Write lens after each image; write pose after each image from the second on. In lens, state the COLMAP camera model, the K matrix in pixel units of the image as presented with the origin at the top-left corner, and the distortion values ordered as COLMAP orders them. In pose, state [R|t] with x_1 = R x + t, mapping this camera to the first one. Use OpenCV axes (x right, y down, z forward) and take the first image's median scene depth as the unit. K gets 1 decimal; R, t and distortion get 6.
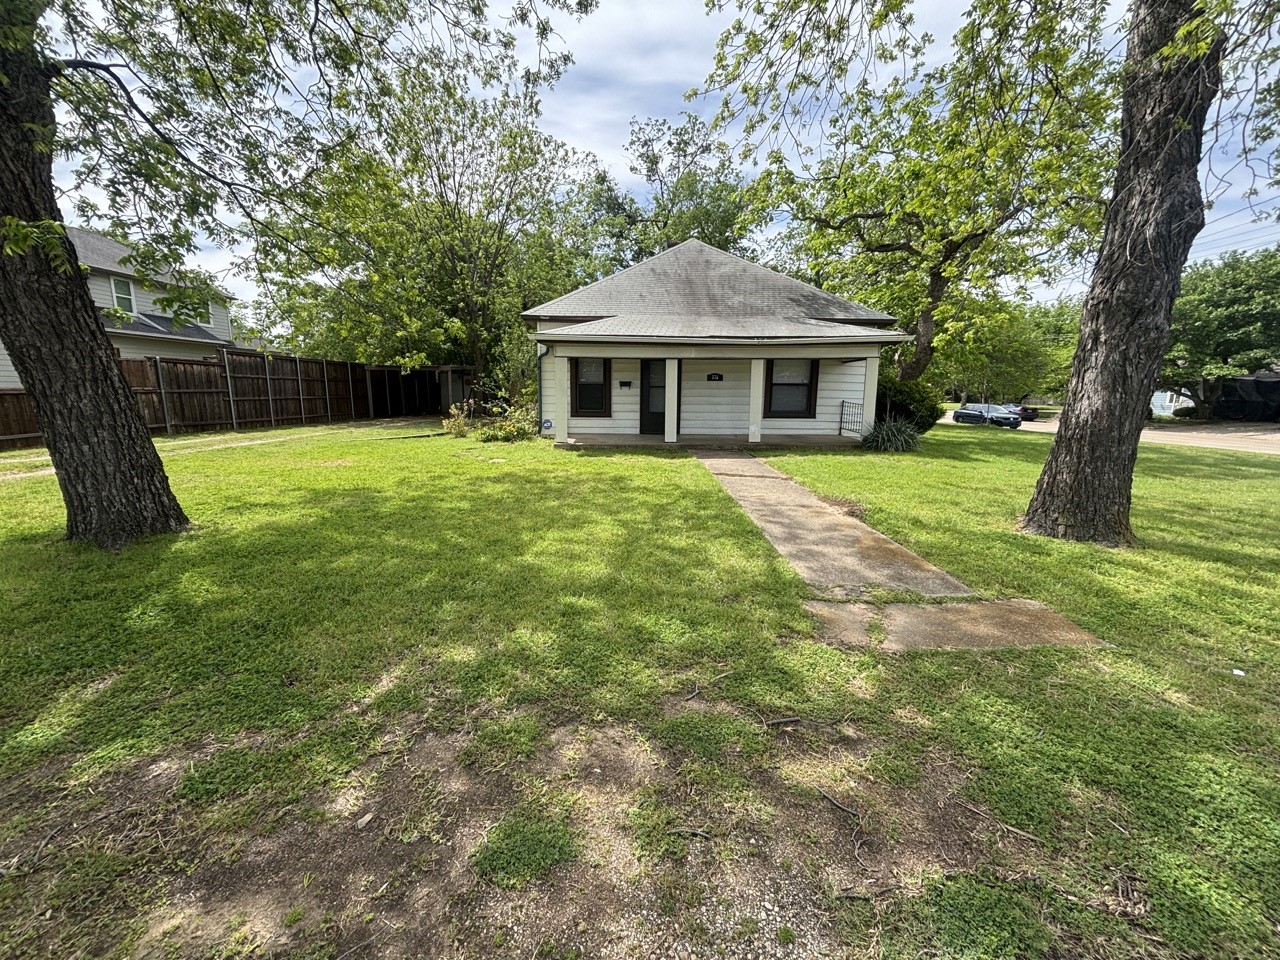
lens RADIAL K [[516.7, 0, 640.4], [0, 516.7, 473.2], [0, 0, 1]] dist [0.001865, -0.000008]
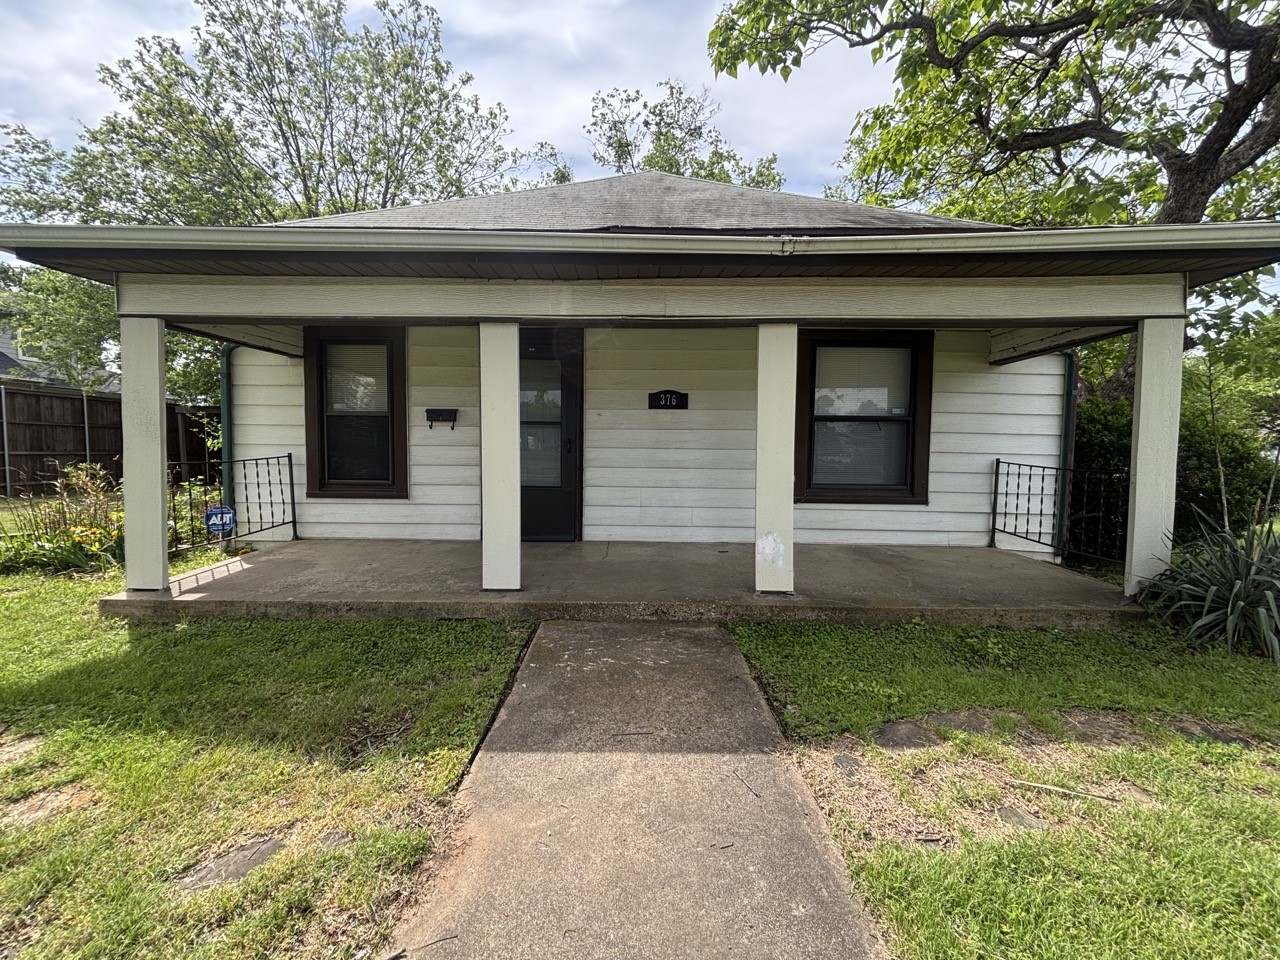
lens RADIAL K [[516.7, 0, 640.4], [0, 516.7, 473.2], [0, 0, 1]] dist [0.001865, -0.000008]
pose [[0.999700, 0.004928, -0.023982, 0.131516], [-0.007873, 0.992211, -0.124319, -0.079388], [0.023182, 0.124471, 0.991952, 0.606357]]
